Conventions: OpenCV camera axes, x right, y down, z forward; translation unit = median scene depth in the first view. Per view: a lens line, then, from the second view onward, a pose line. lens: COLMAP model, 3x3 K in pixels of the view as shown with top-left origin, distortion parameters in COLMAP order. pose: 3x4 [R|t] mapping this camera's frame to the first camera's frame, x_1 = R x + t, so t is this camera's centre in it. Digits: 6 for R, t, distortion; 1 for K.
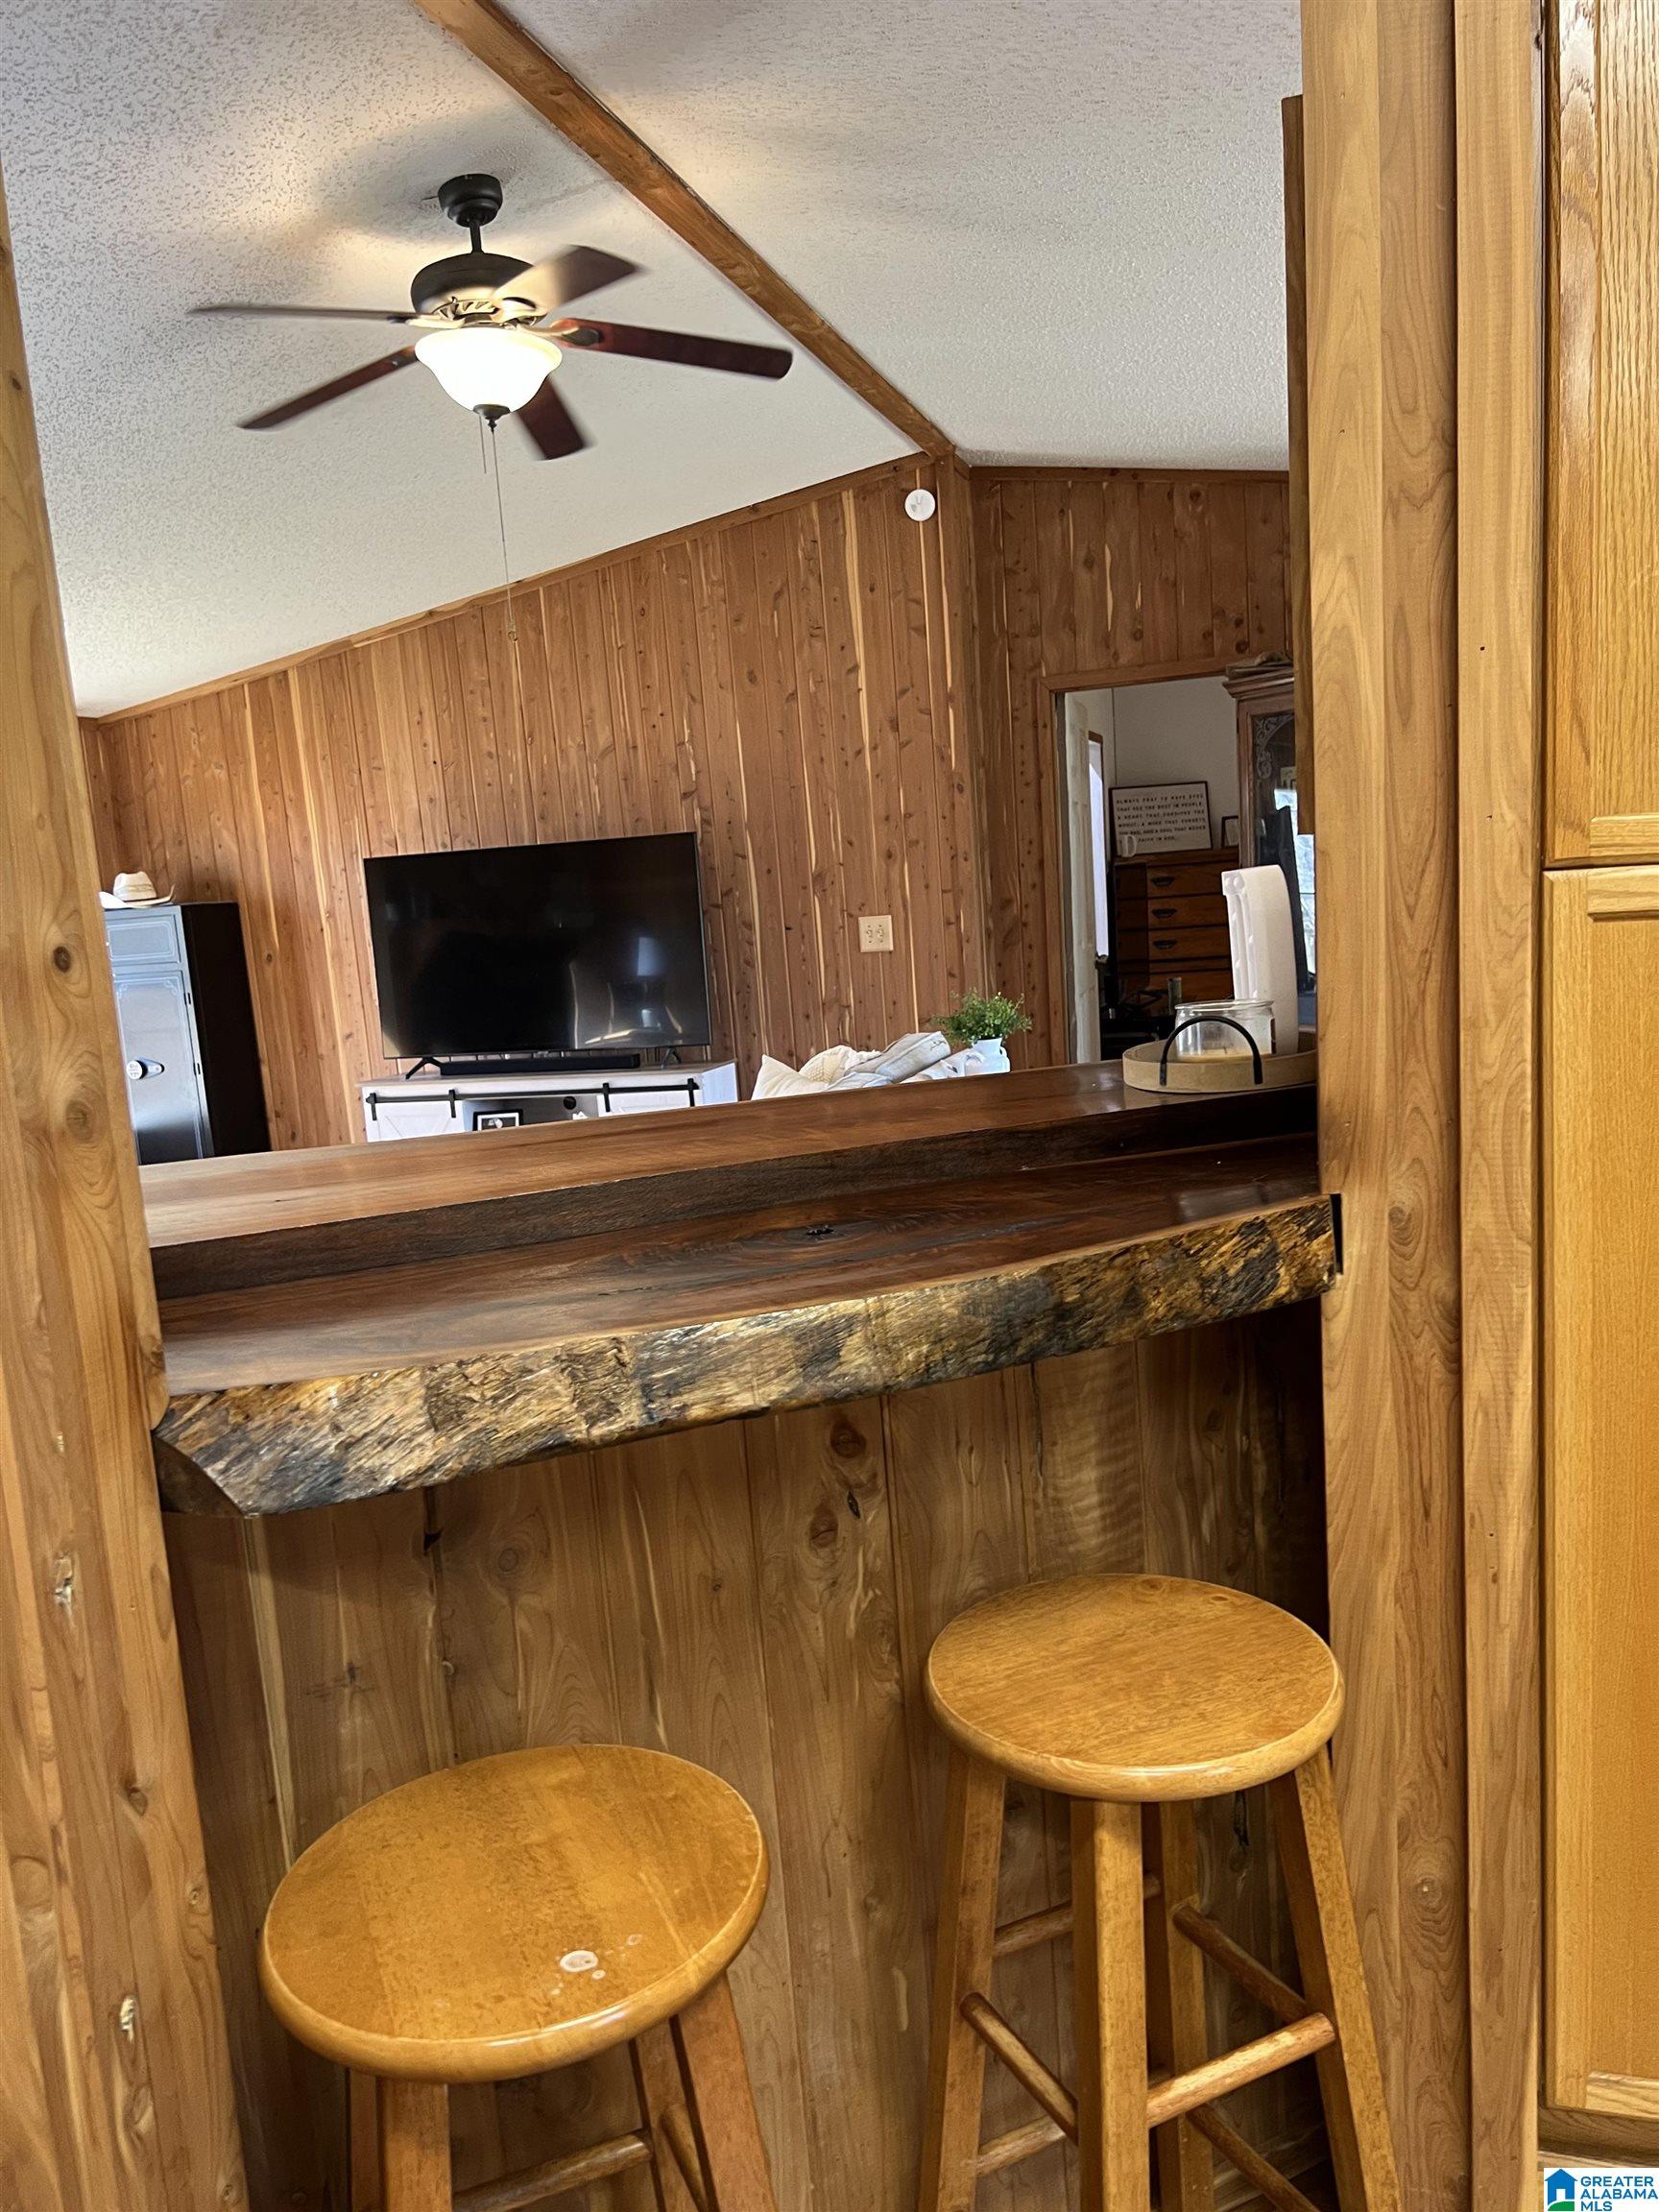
lens RADIAL K [[1612.3, 0, 878.7], [0, 1612.3, 1111.9], [0, 0, 1]] dist [0.178036, -0.401216]
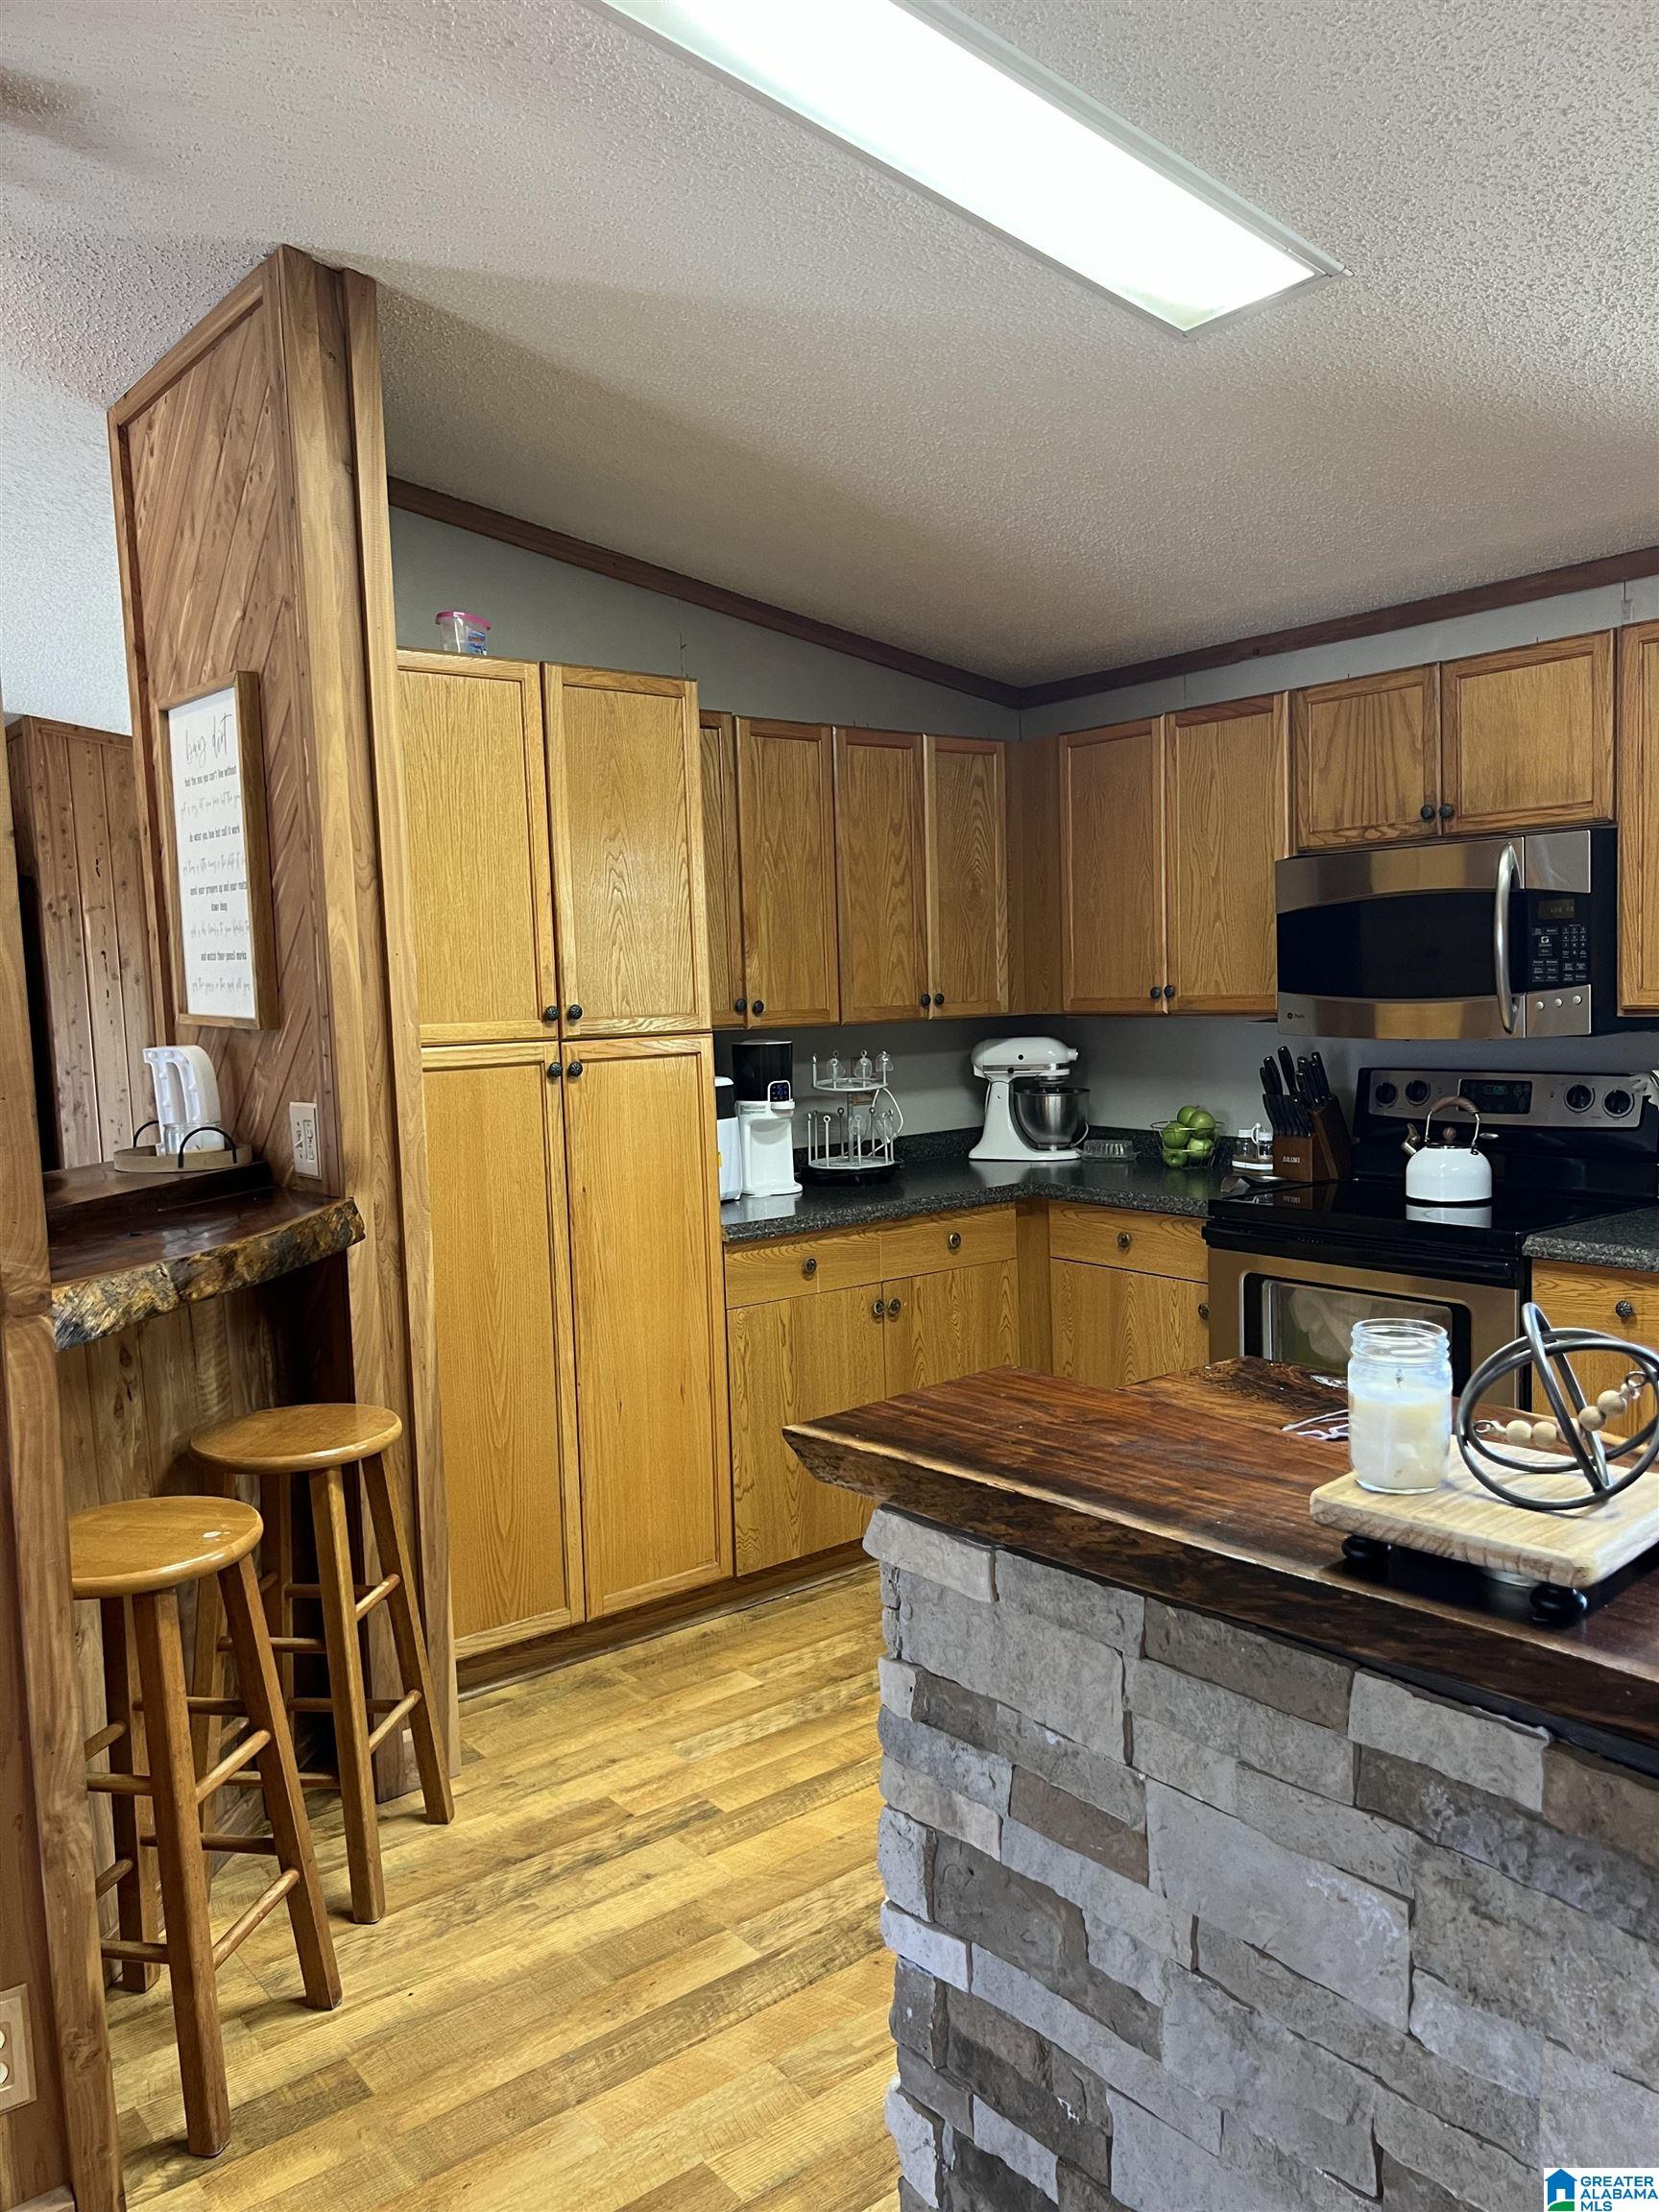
lens RADIAL K [[1643.2, 0, 833.1], [0, 1643.2, 1140.5], [0, 0, 1]] dist [0.067387, -0.108832]
pose [[0.565006, -0.035085, 0.824341, -1.089972], [0.117975, 0.992265, -0.038628, 0.128262], [-0.816609, 0.119077, 0.564775, -0.710780]]
